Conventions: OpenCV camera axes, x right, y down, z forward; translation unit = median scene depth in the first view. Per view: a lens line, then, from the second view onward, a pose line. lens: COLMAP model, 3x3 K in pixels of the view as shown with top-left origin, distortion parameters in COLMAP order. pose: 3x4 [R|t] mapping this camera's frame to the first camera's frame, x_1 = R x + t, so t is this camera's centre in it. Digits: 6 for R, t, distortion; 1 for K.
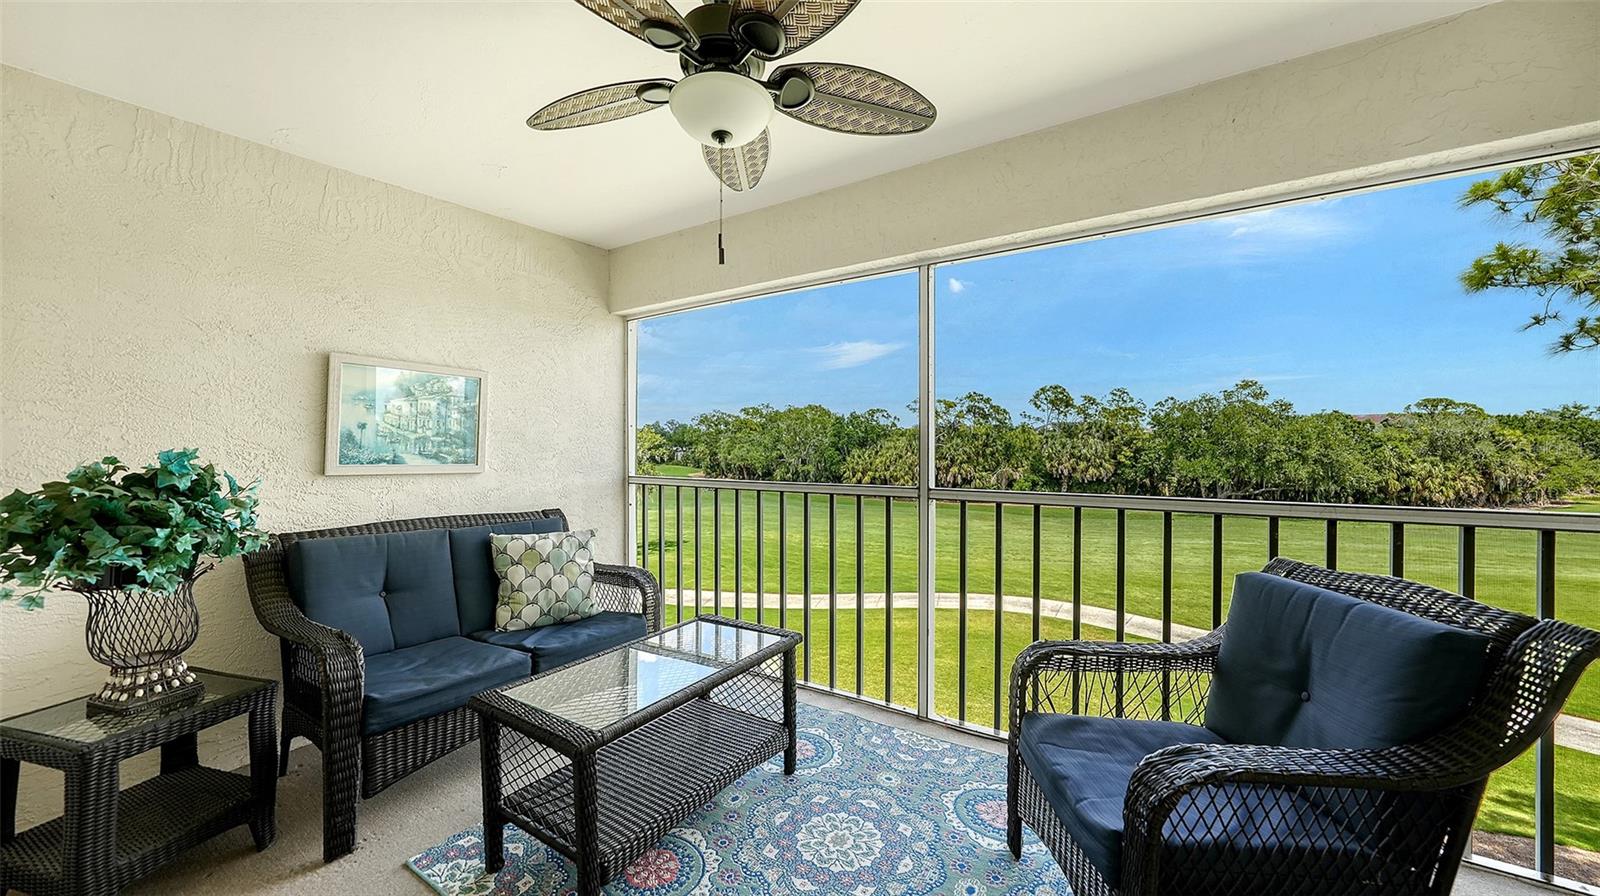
lens RADIAL K [[579.2, 0, 808.8], [0, 579.2, 445.4], [0, 0, 1]] dist [-0.003916, -0.000336]
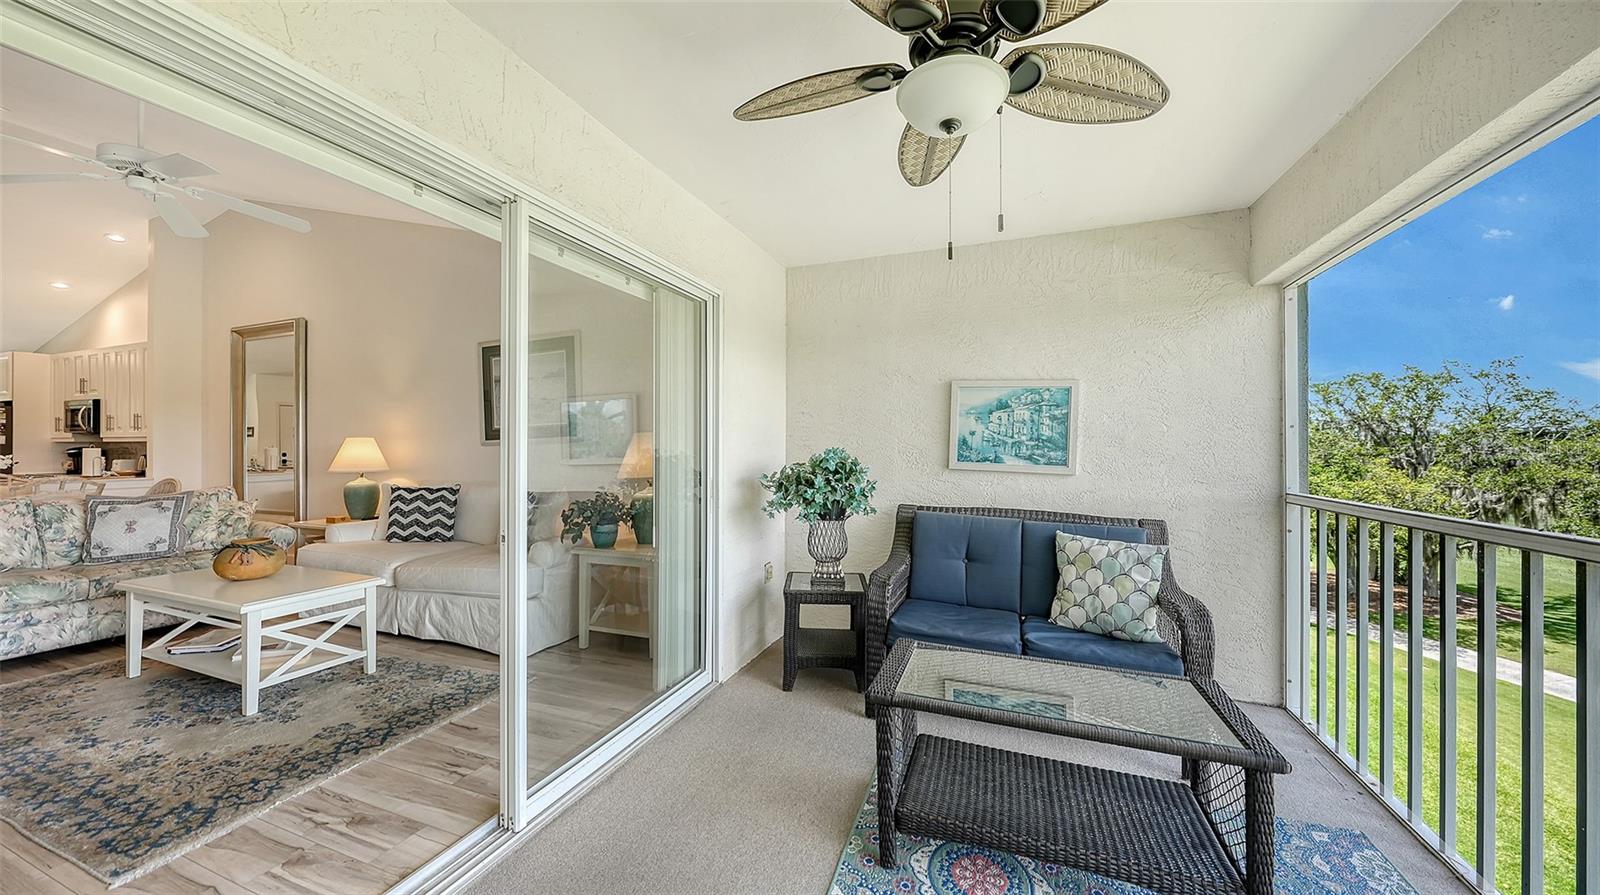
lens RADIAL K [[559.3, 0, 796.6], [0, 559.3, 443.4], [0, 0, 1]] dist [-0.001423, -0.000243]
pose [[0.202263, 0.003032, -0.979327, 0.010083], [-0.013211, 0.999913, 0.000367, -0.000125], [0.979242, 0.012863, 0.202285, 0.008382]]
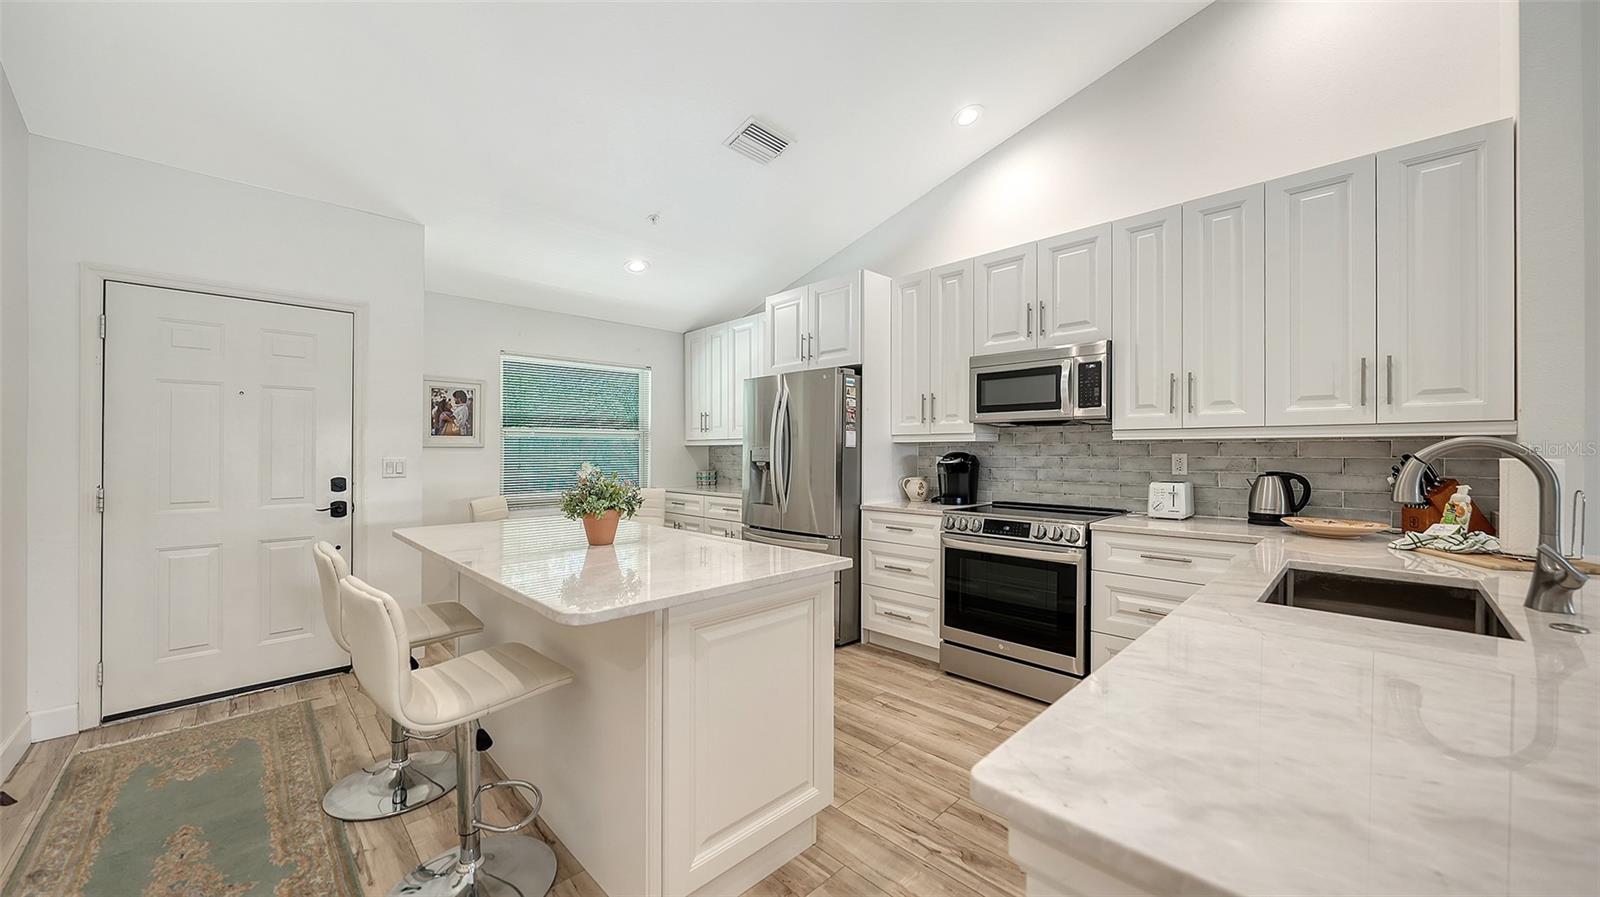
lens RADIAL K [[579.2, 0, 802.4], [0, 579.2, 449.2], [0, 0, 1]] dist [-0.003916, -0.000336]
pose [[-0.205658, 0.008134, -0.978590, -0.069870], [-0.005330, 0.999941, 0.009432, 0.001734], [0.978609, 0.007156, -0.205602, -0.114811]]
